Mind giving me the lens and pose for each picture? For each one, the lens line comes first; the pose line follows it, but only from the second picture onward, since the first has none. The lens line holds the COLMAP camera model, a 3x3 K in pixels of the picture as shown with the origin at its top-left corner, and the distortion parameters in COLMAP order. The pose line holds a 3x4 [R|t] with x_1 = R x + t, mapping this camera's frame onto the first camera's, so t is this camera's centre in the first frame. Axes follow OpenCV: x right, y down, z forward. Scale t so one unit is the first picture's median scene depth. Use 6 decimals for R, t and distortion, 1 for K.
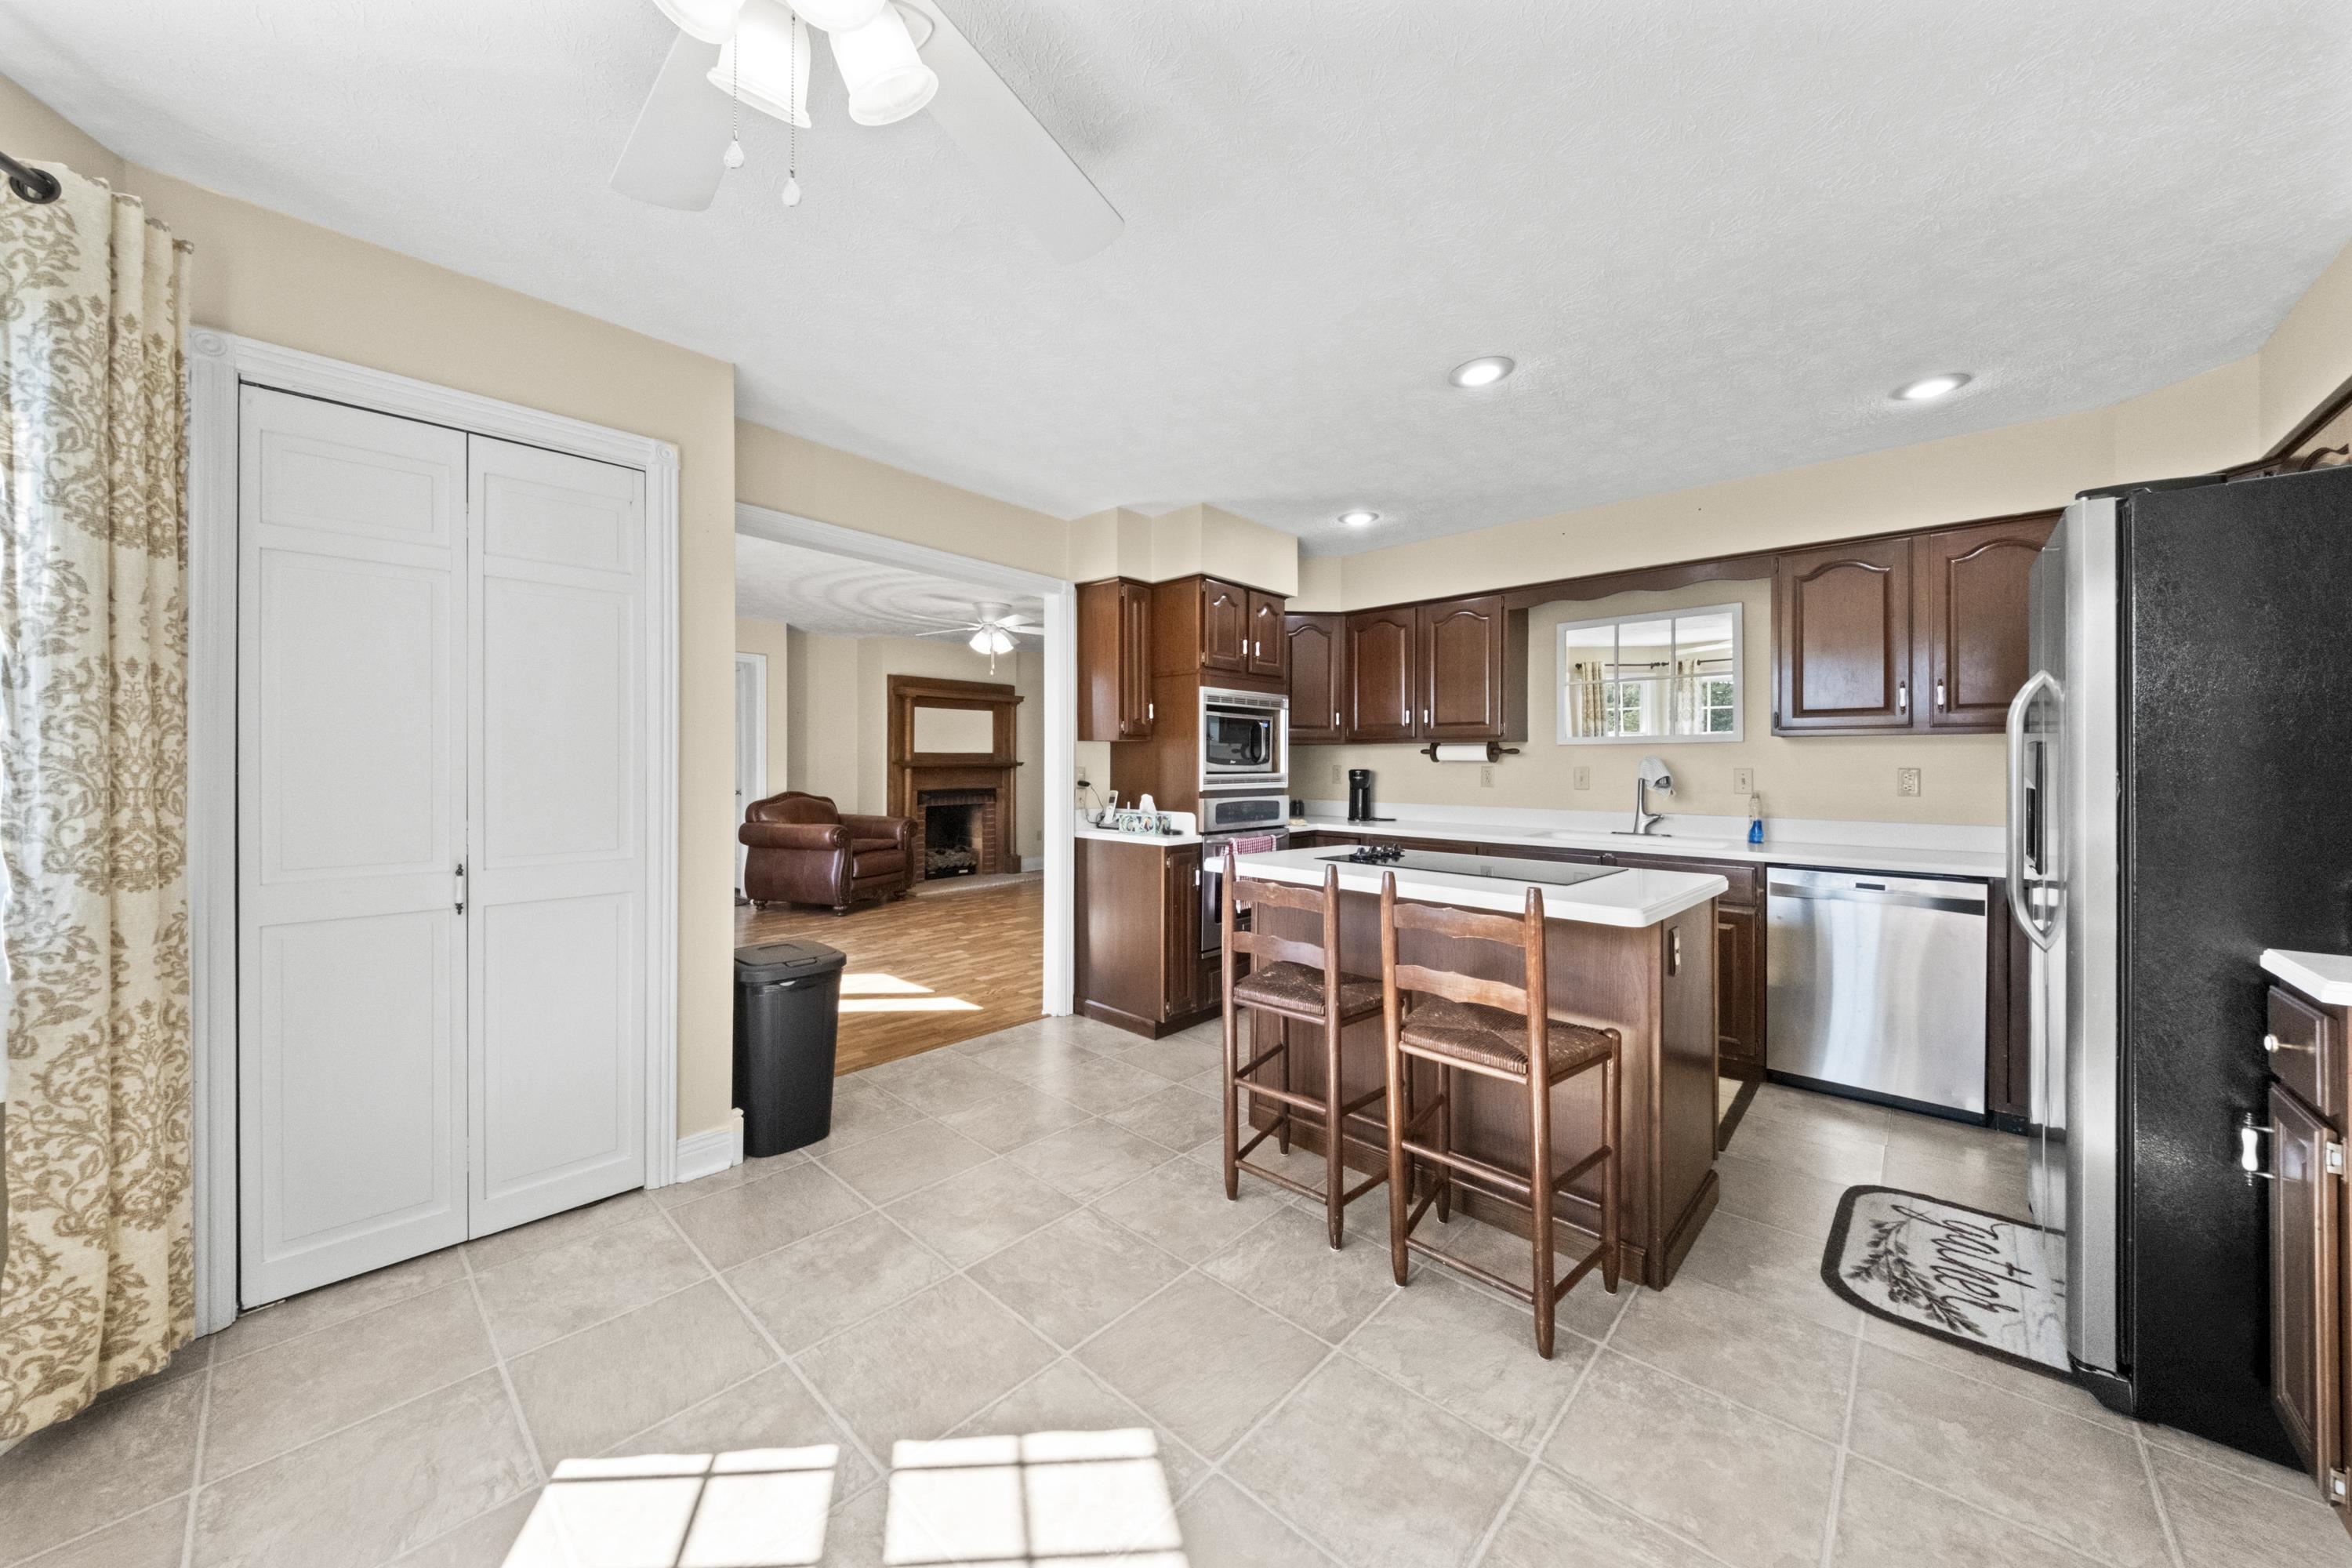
lens RADIAL K [[811.5, 0, 1175.8], [0, 811.5, 763.0], [0, 0, 1]] dist [0.046448, -0.014601]
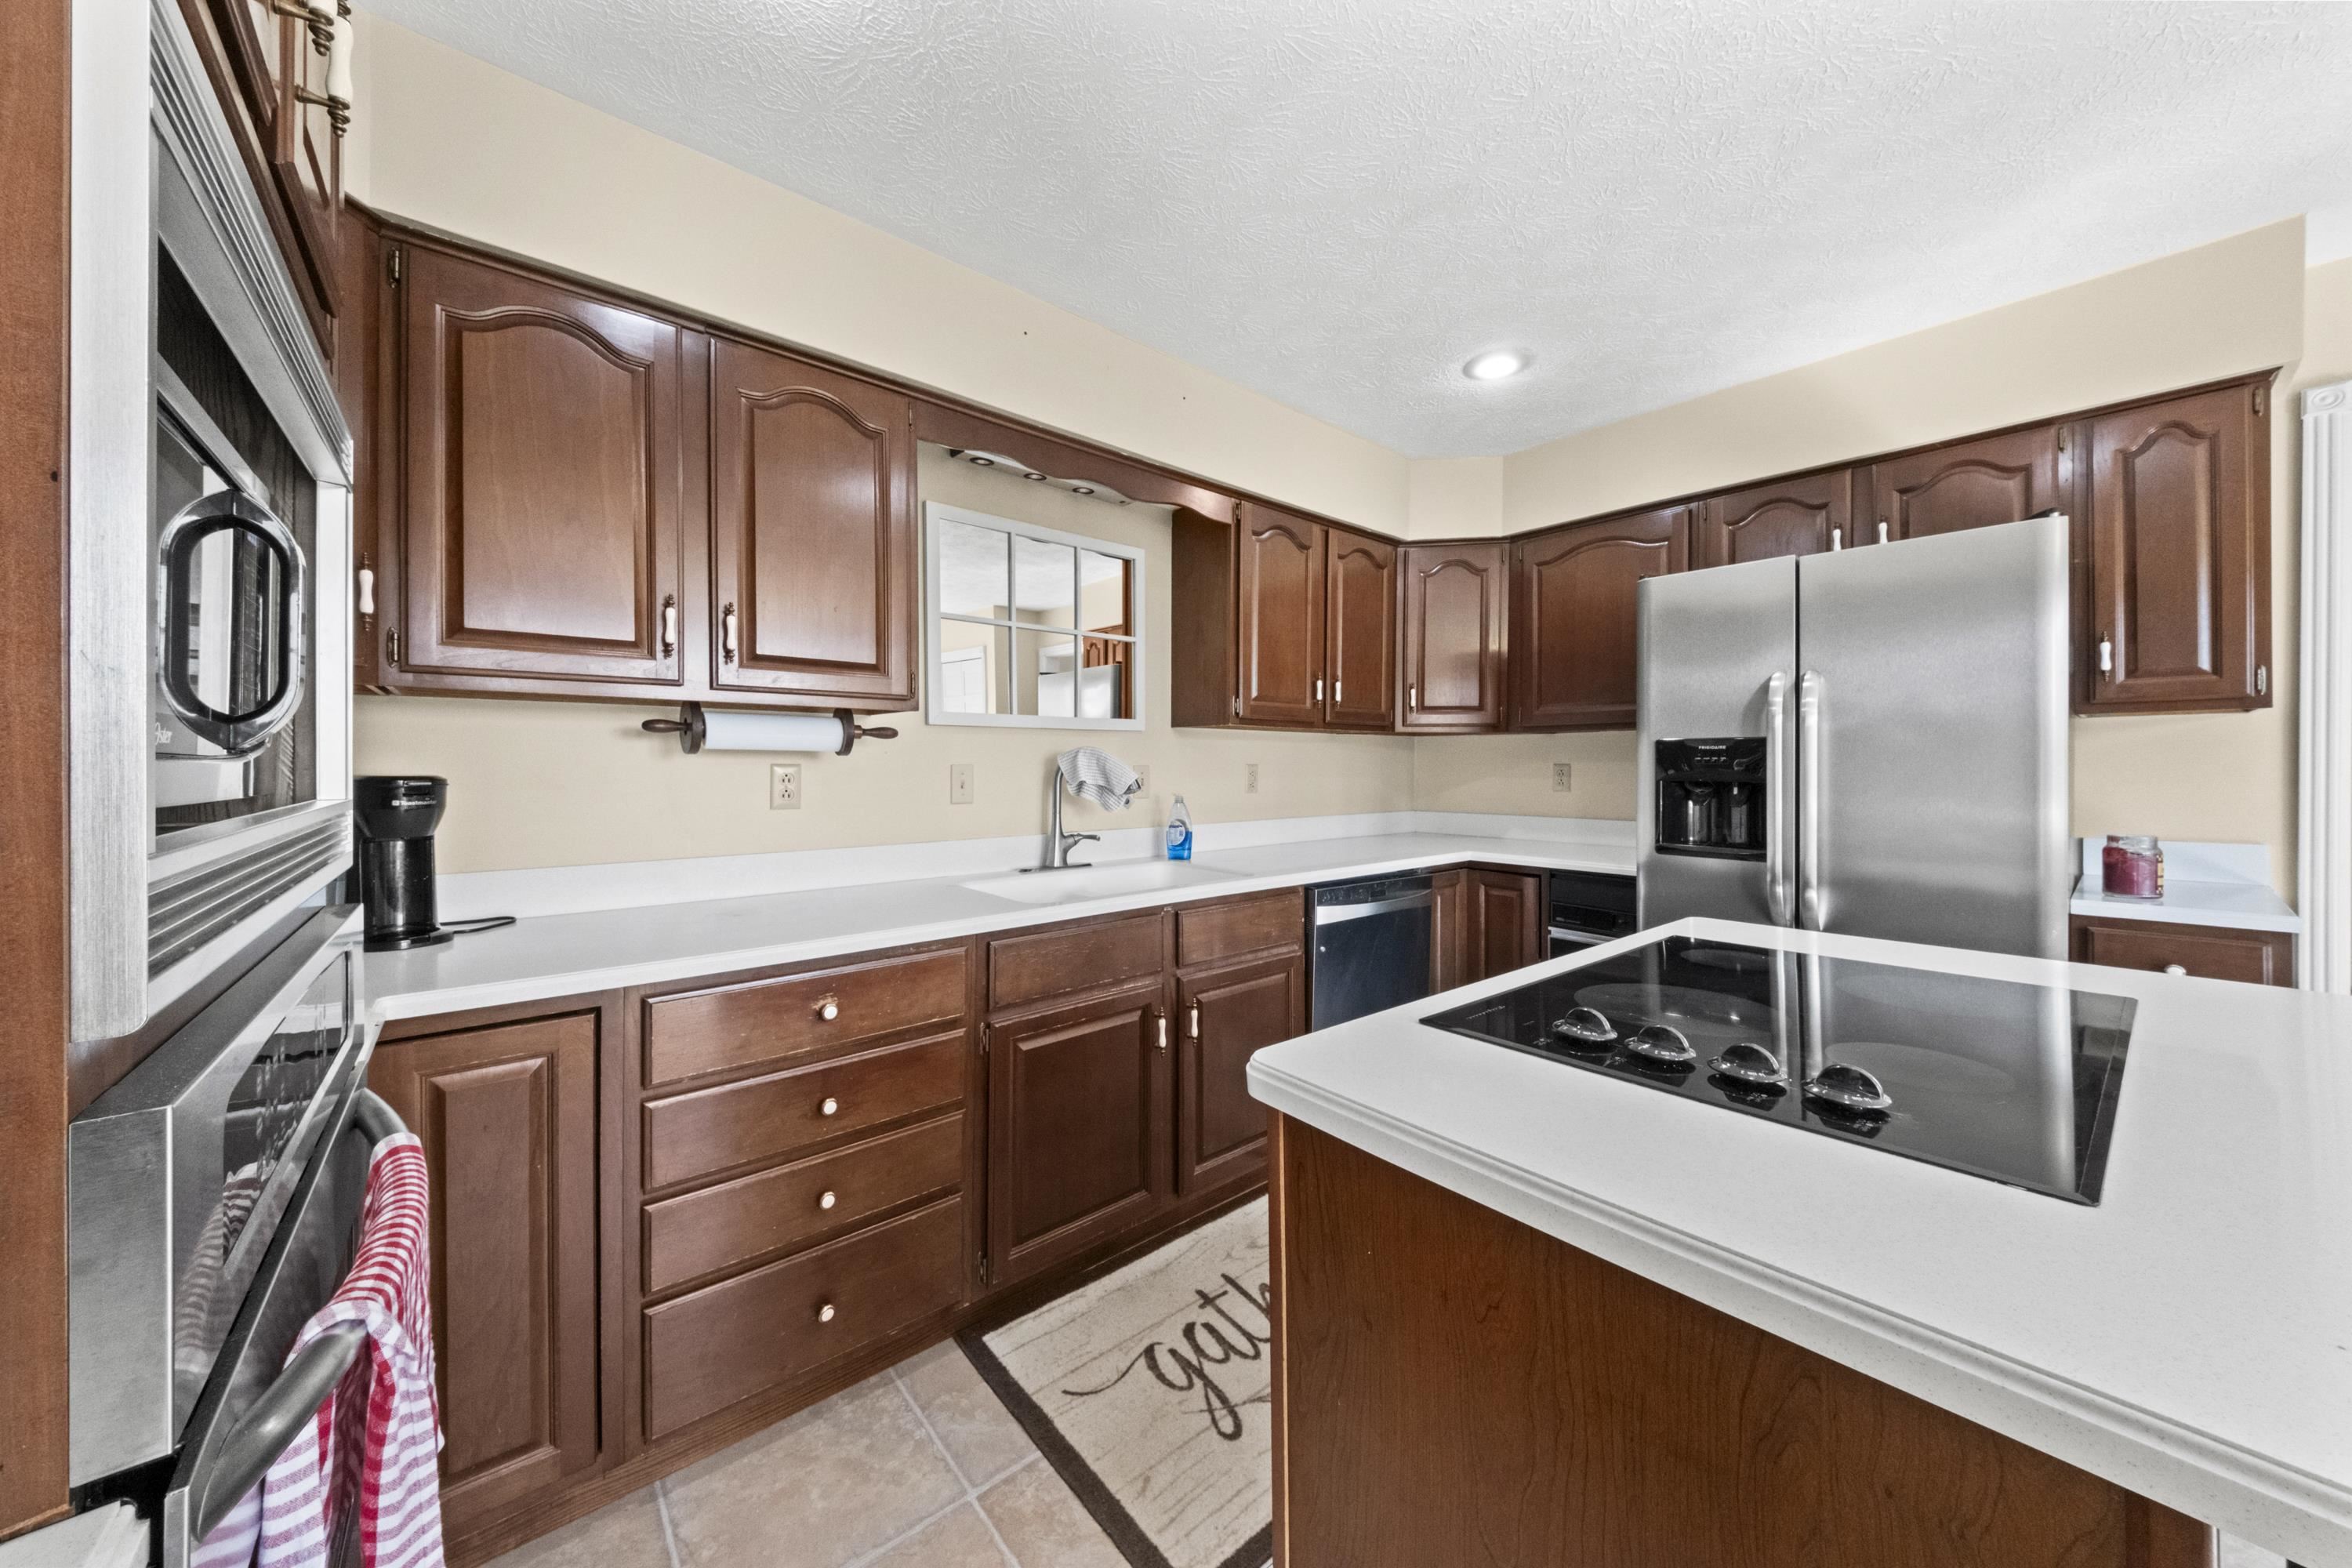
lens RADIAL K [[811.5, 0, 1175.8], [0, 811.5, 763.0], [0, 0, 1]] dist [0.046448, -0.014601]
pose [[0.118717, 0.000365, 0.992928, -0.054155], [-0.002586, 0.999997, -0.000059, 0.003806], [-0.992925, -0.002561, 0.118717, 0.855279]]
